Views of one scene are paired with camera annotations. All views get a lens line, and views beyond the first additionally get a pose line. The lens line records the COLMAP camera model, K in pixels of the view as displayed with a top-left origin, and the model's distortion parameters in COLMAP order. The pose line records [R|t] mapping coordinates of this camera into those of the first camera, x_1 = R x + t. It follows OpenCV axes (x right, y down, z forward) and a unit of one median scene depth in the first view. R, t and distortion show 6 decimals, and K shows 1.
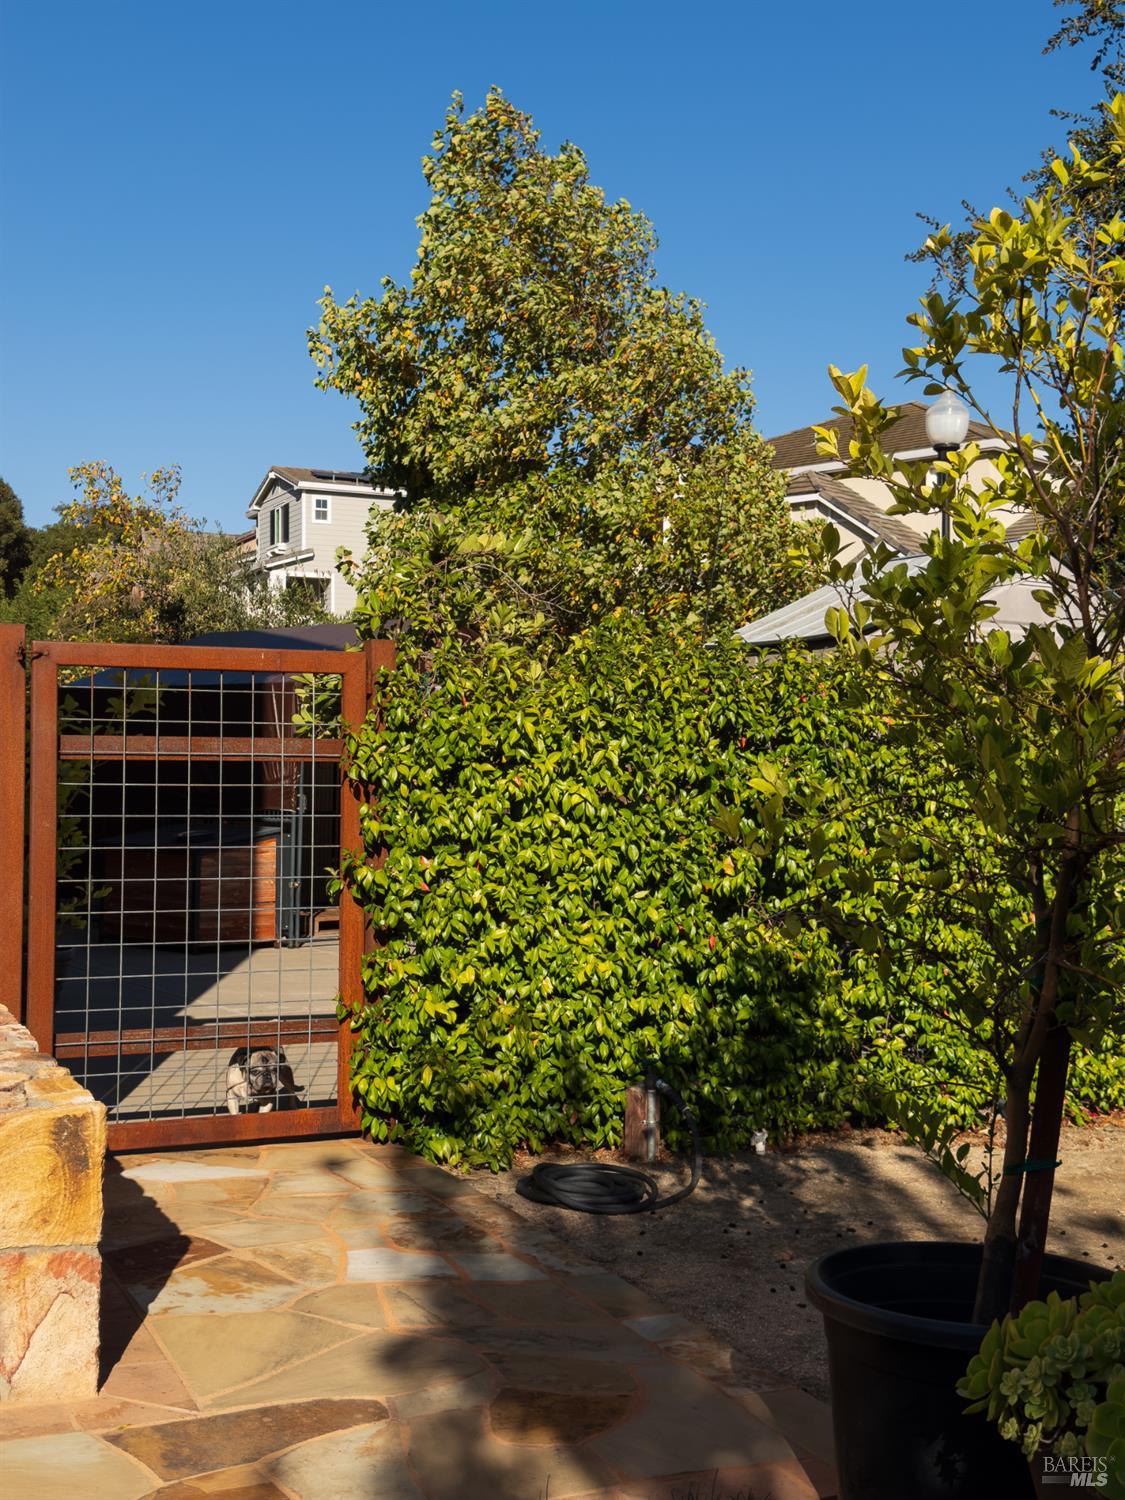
lens RADIAL K [[1785.3, 0, 558.3], [0, 1785.3, 767.0], [0, 0, 1]] dist [0.089368, 0.000000]
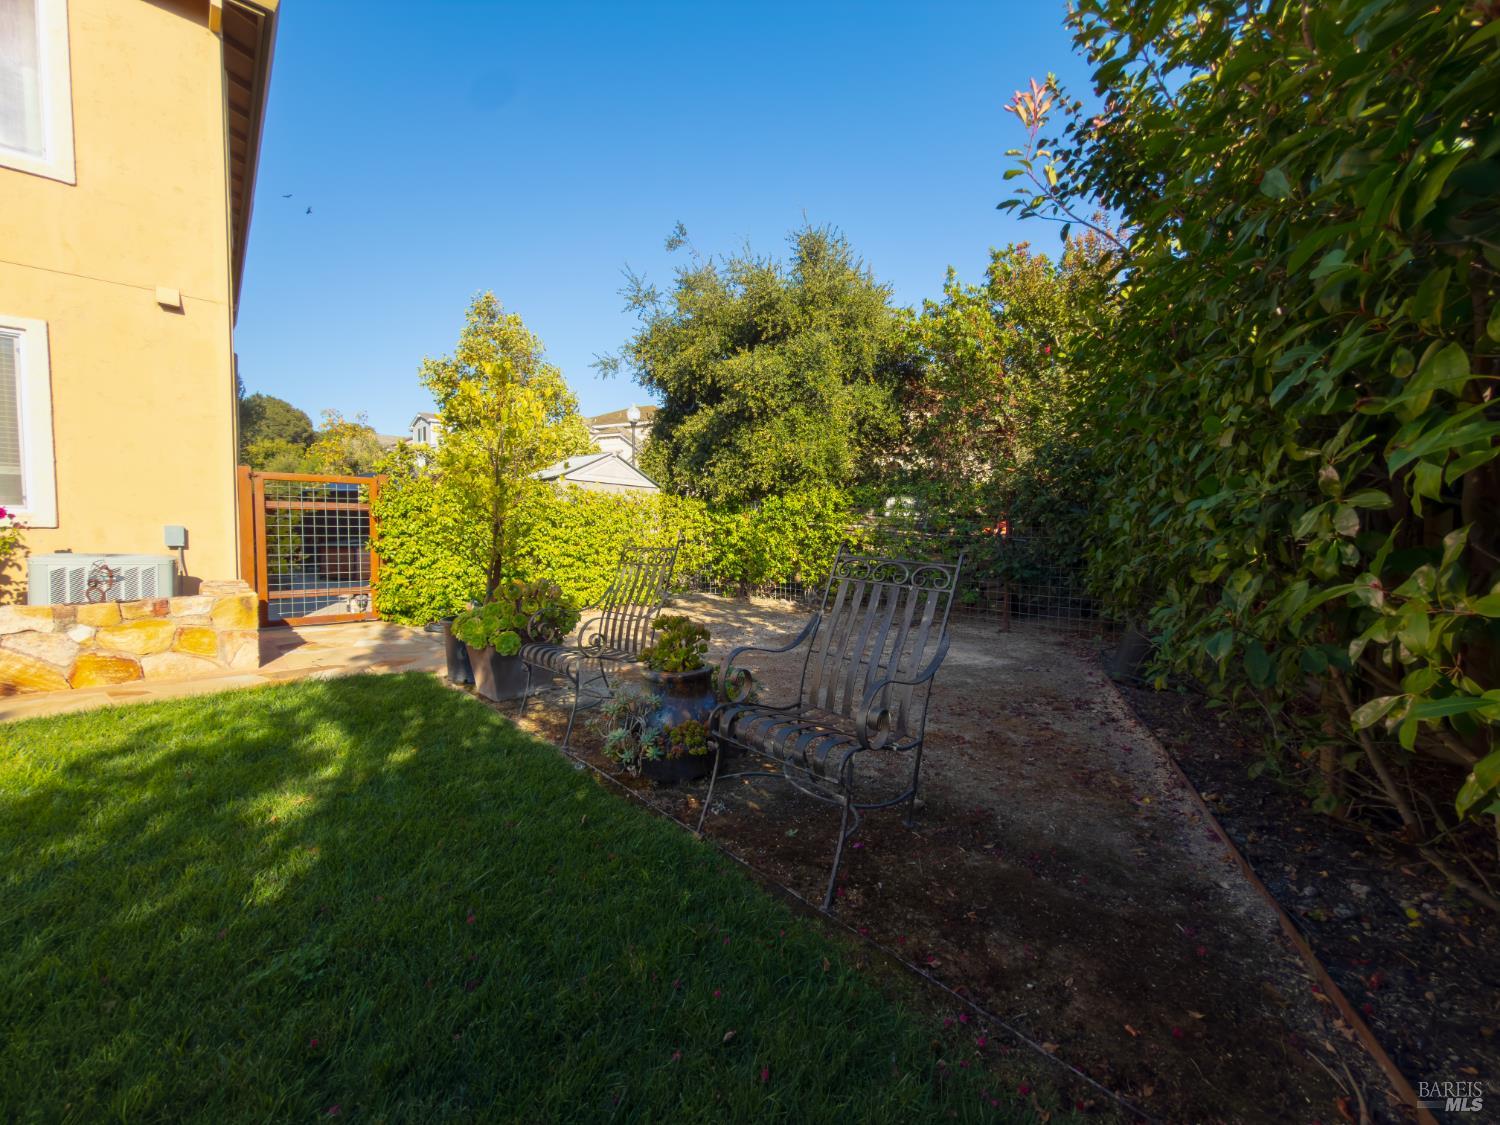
lens RADIAL K [[600.7, 0, 750.9], [0, 600.7, 560.4], [0, 0, 1]] dist [0.001983, -0.000249]
pose [[0.944777, -0.019928, 0.327109, 0.186629], [0.001055, 0.998329, 0.057775, 0.026348], [-0.327713, -0.054239, 0.943219, -0.309693]]
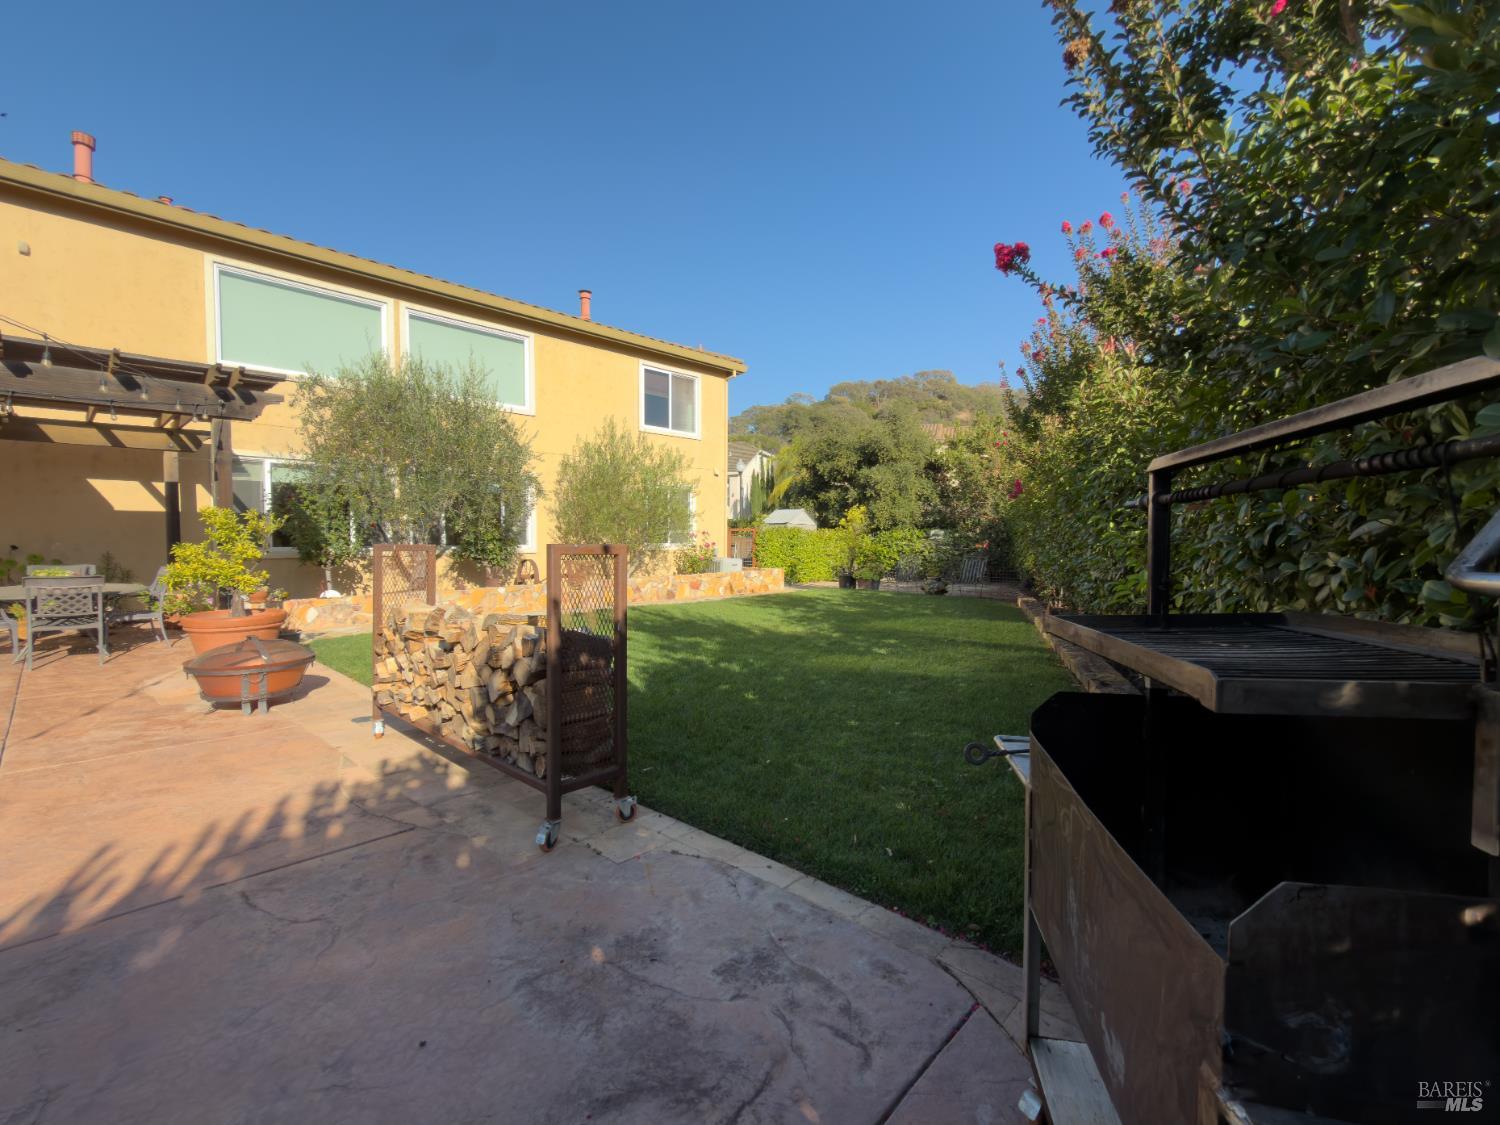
lens RADIAL K [[644.9, 0, 754.9], [0, 644.9, 564.1], [0, 0, 1]] dist [0.000660, 0.000432]
pose [[0.913889, -0.024649, 0.405214, -1.485293], [0.002893, 0.998525, 0.054215, -0.064366], [-0.405953, -0.048374, 0.912613, -2.004943]]
